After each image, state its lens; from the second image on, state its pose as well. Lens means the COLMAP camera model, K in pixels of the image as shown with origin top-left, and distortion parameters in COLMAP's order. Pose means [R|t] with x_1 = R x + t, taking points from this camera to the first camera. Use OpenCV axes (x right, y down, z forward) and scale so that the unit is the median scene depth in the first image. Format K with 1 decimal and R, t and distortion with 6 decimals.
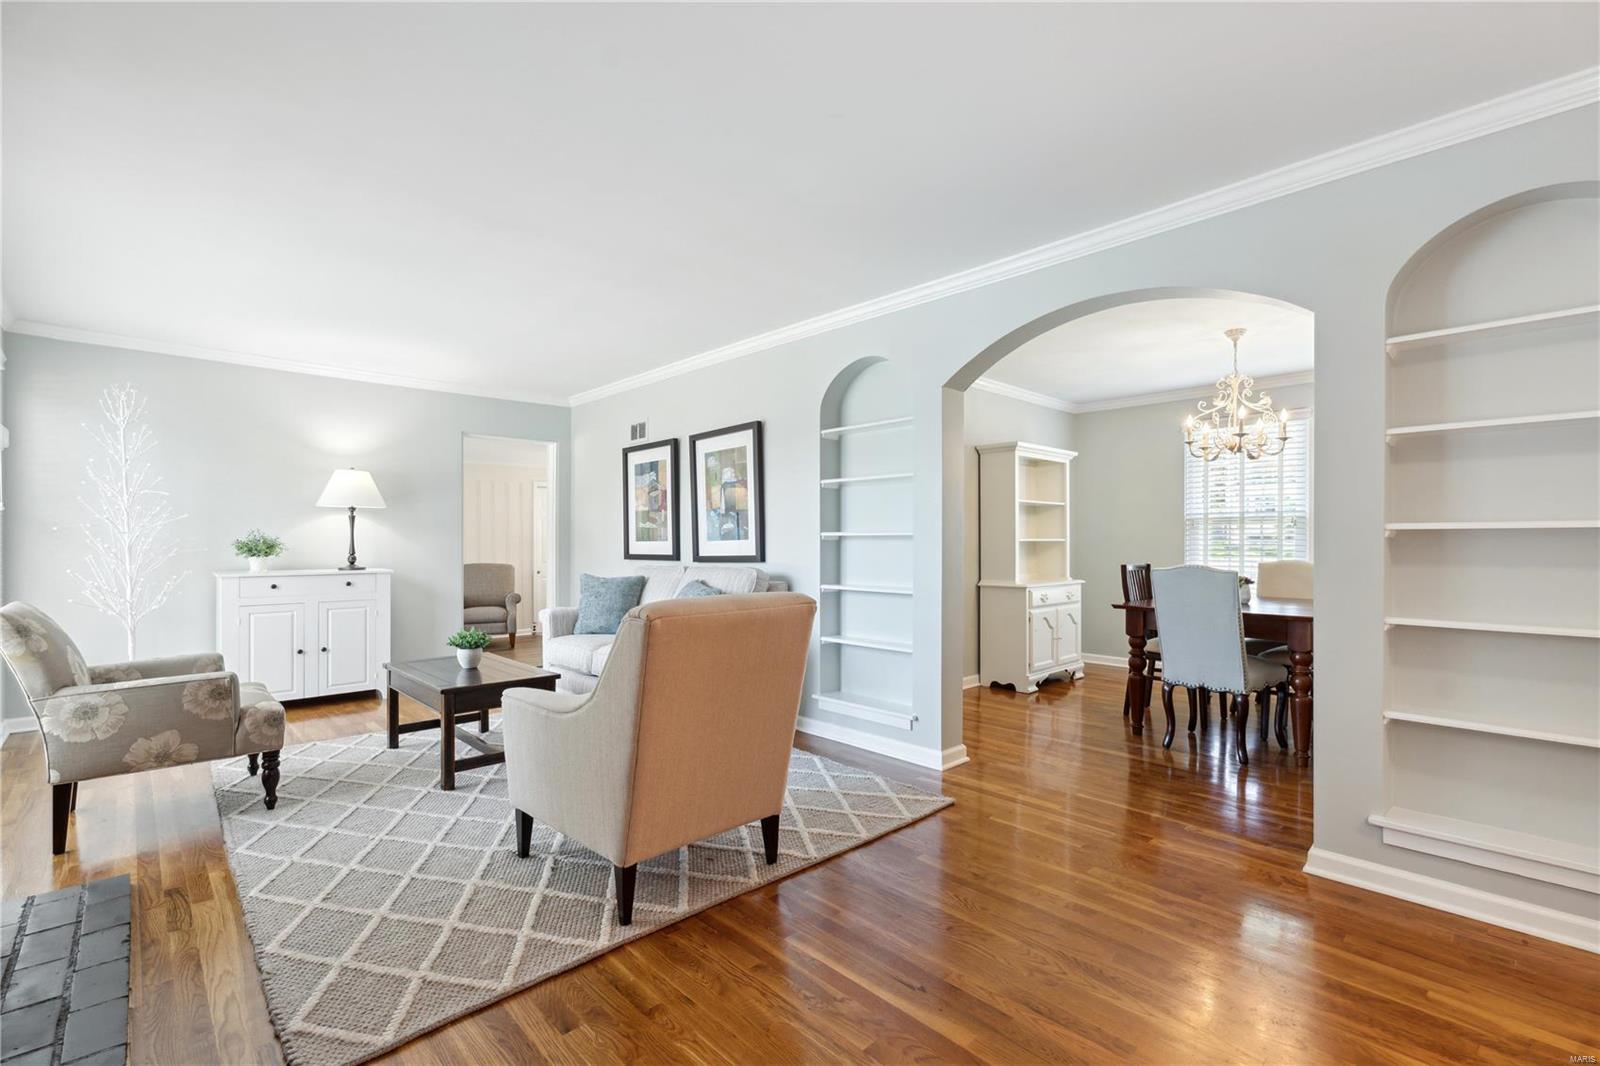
lens RADIAL K [[715.8, 0, 791.5], [0, 715.8, 542.7], [0, 0, 1]] dist [0.000757, -0.000769]
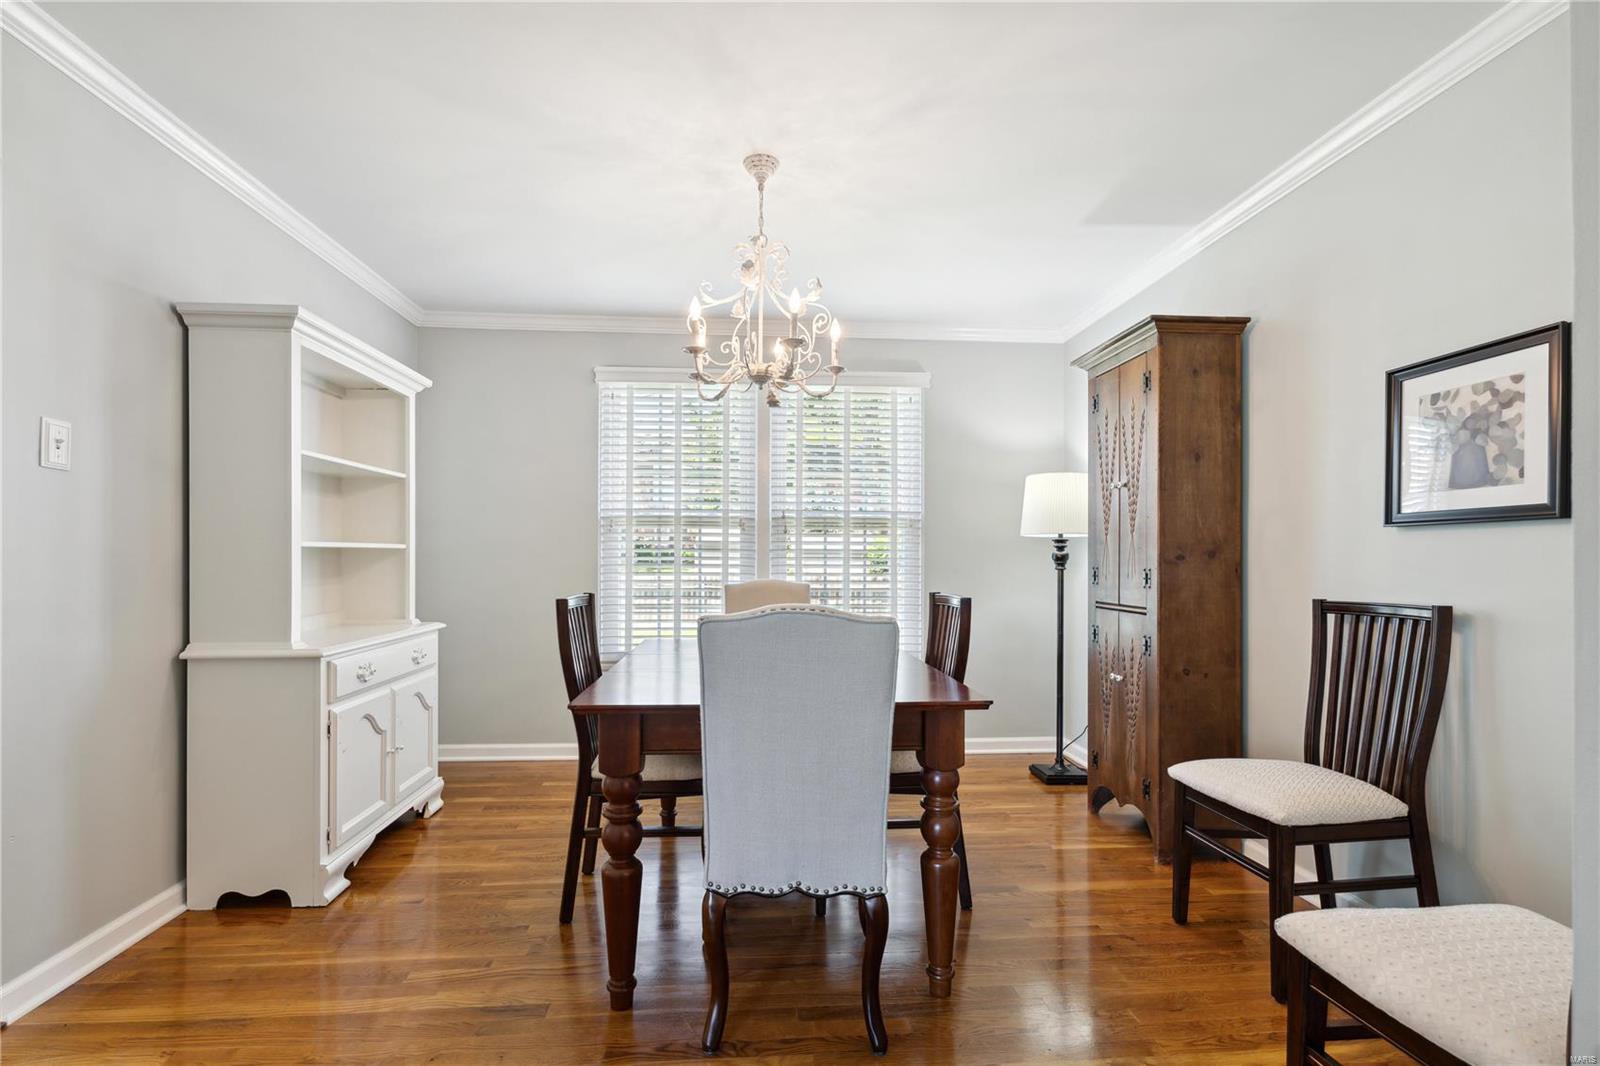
lens RADIAL K [[715.8, 0, 792.0], [0, 715.8, 558.3], [0, 0, 1]] dist [0.000757, -0.000769]
pose [[0.617036, 0.001645, 0.786933, 0.159218], [-0.004677, 0.999988, 0.001577, 0.003056], [-0.786921, -0.004654, 0.617036, 0.495382]]
